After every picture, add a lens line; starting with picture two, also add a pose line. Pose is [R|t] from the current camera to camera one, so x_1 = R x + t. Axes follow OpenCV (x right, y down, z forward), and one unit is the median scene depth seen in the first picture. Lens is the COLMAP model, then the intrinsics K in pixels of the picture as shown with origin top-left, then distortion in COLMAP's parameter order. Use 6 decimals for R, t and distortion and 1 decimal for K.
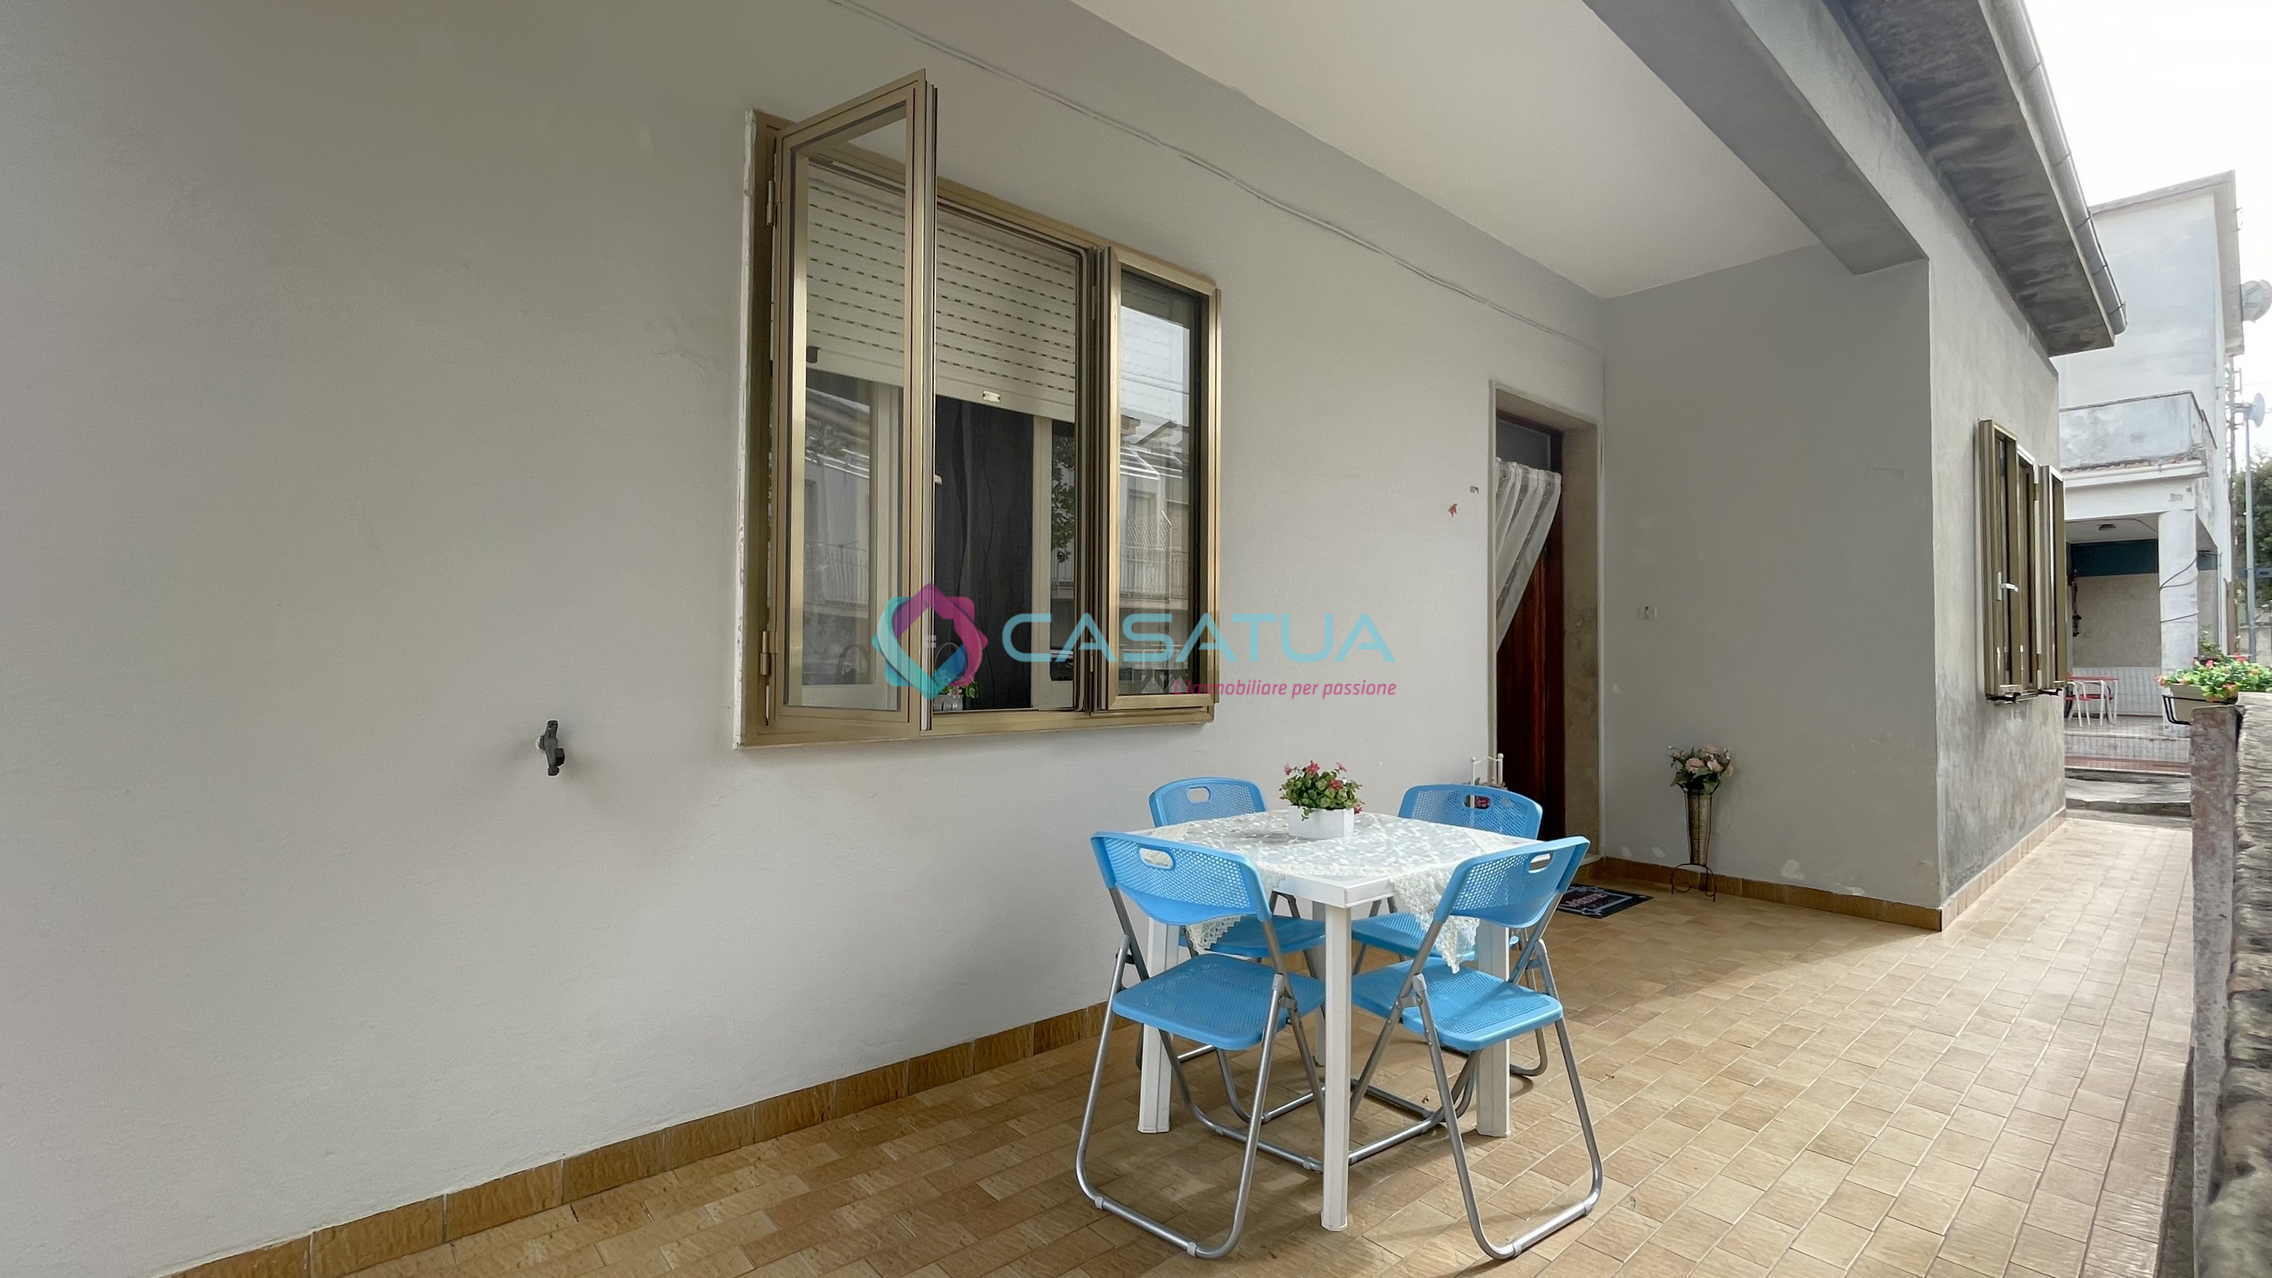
lens RADIAL K [[951.7, 0, 1136.0], [0, 951.7, 639.0], [0, 0, 1]] dist [-0.003658, -0.000507]
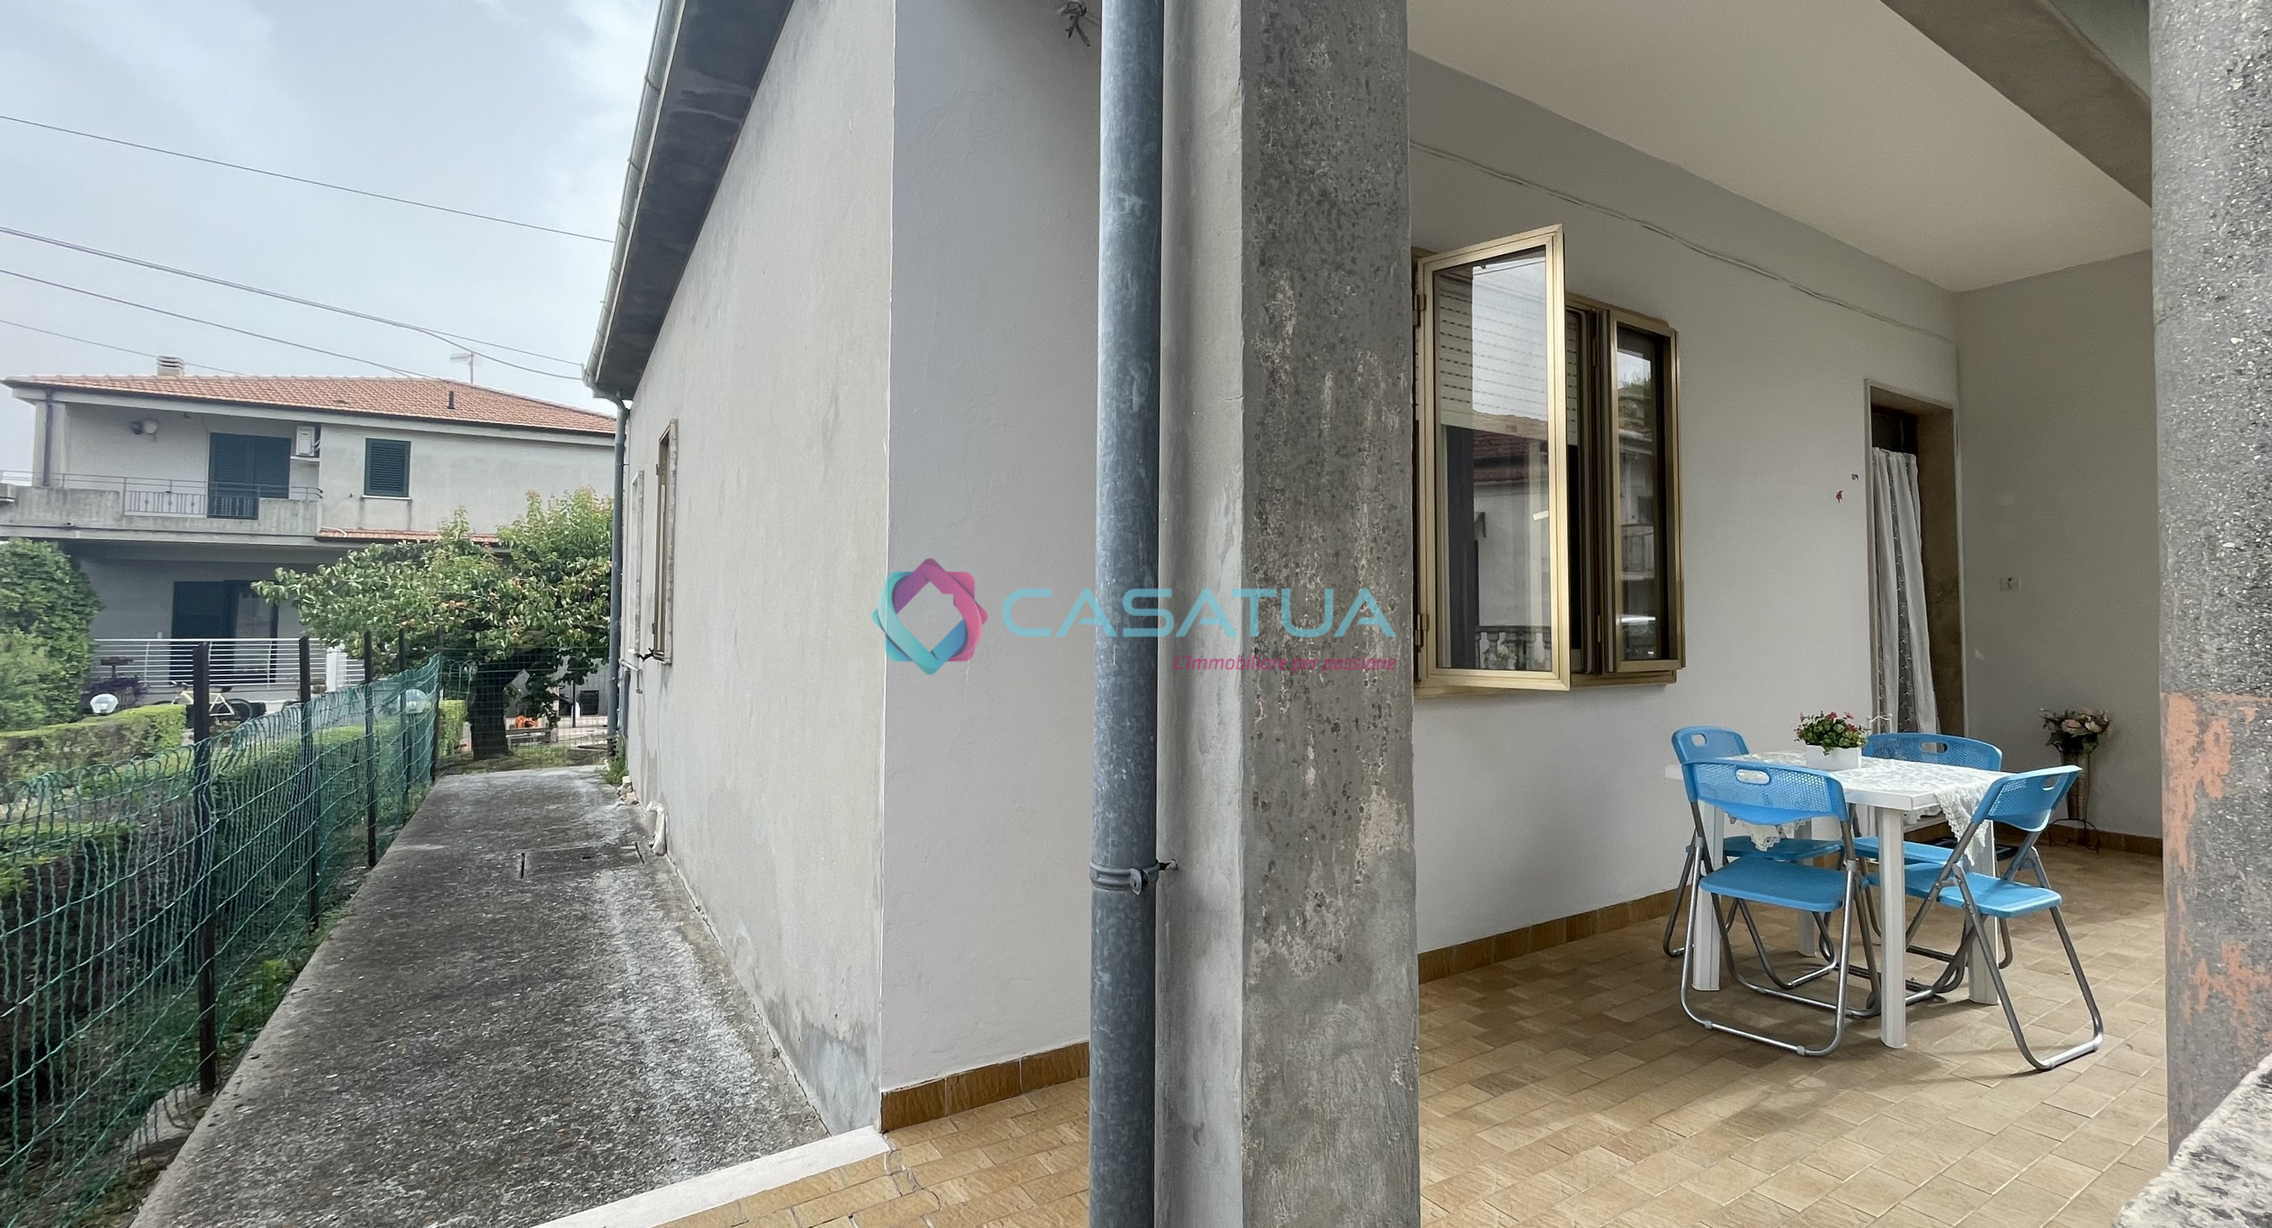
lens RADIAL K [[1035.6, 0, 1138.4], [0, 1035.6, 575.1], [0, 0, 1]] dist [-0.034680, 0.020476]
pose [[0.991673, -0.011274, -0.128290, -0.437335], [0.007940, 0.999618, -0.026467, -0.022044], [0.128539, 0.025228, 0.991383, -0.400543]]
